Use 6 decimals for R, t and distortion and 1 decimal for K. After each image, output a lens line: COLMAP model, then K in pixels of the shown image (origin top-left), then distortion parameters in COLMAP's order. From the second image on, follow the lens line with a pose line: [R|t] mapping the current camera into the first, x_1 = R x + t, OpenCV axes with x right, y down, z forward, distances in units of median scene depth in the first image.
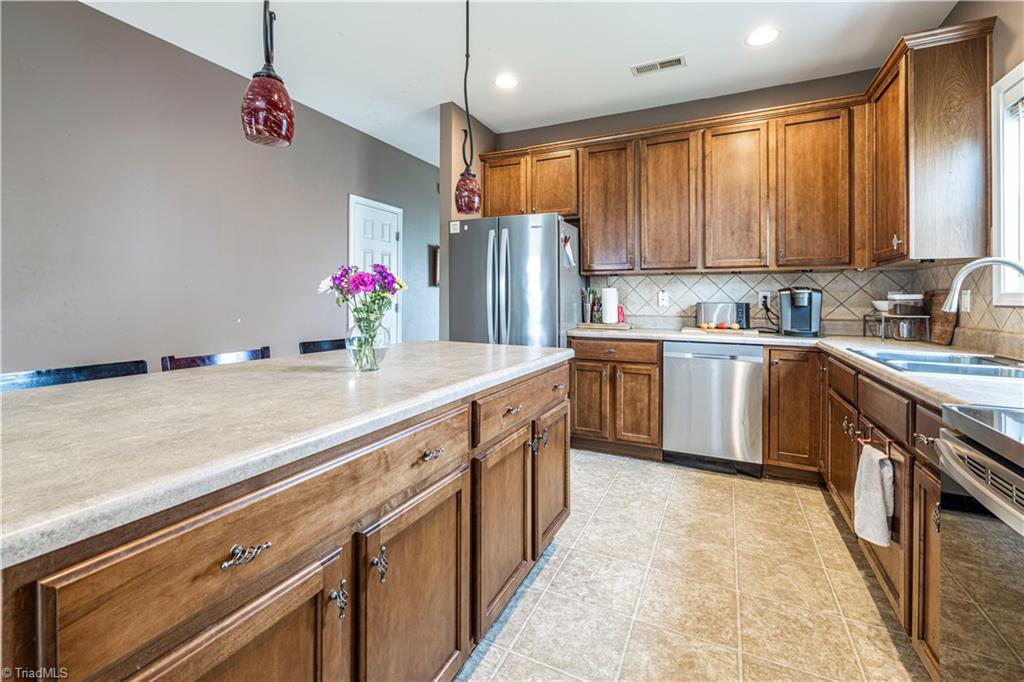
lens RADIAL K [[439.4, 0, 522.2], [0, 439.4, 300.6], [0, 0, 1]] dist [0.002141, -0.000253]
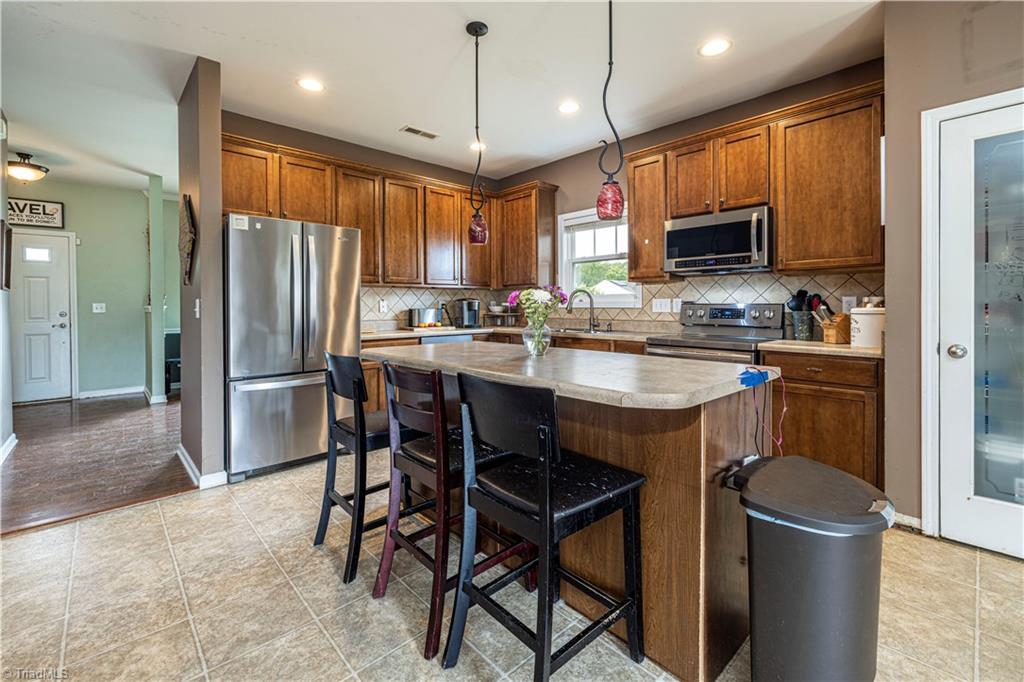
lens RADIAL K [[439.4, 0, 499.4], [0, 439.4, 316.6], [0, 0, 1]] dist [0.002141, -0.000253]
pose [[0.388785, -0.028432, 0.920889, -0.788046], [0.010293, 0.999595, 0.026517, -0.004926], [-0.921271, -0.000831, 0.388921, 0.234810]]
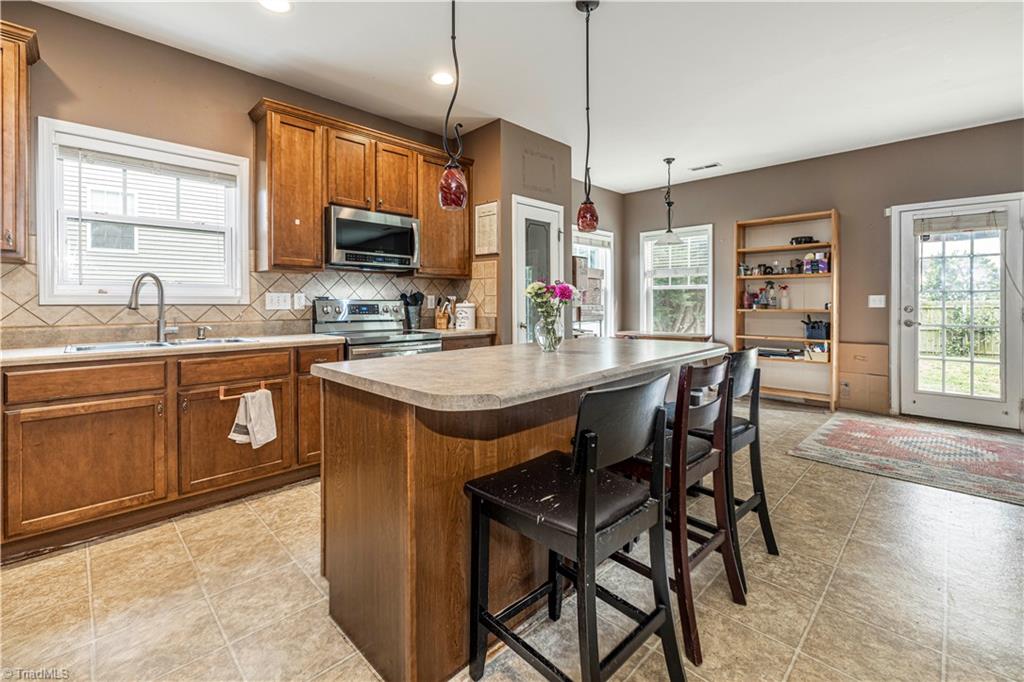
lens RADIAL K [[439.4, 0, 521.0], [0, 439.4, 304.4], [0, 0, 1]] dist [0.002141, -0.000253]
pose [[-0.943533, -0.005857, 0.331226, -0.324387], [-0.001758, 0.999918, 0.012674, -0.004610], [-0.331273, 0.011376, -0.943466, 1.060091]]
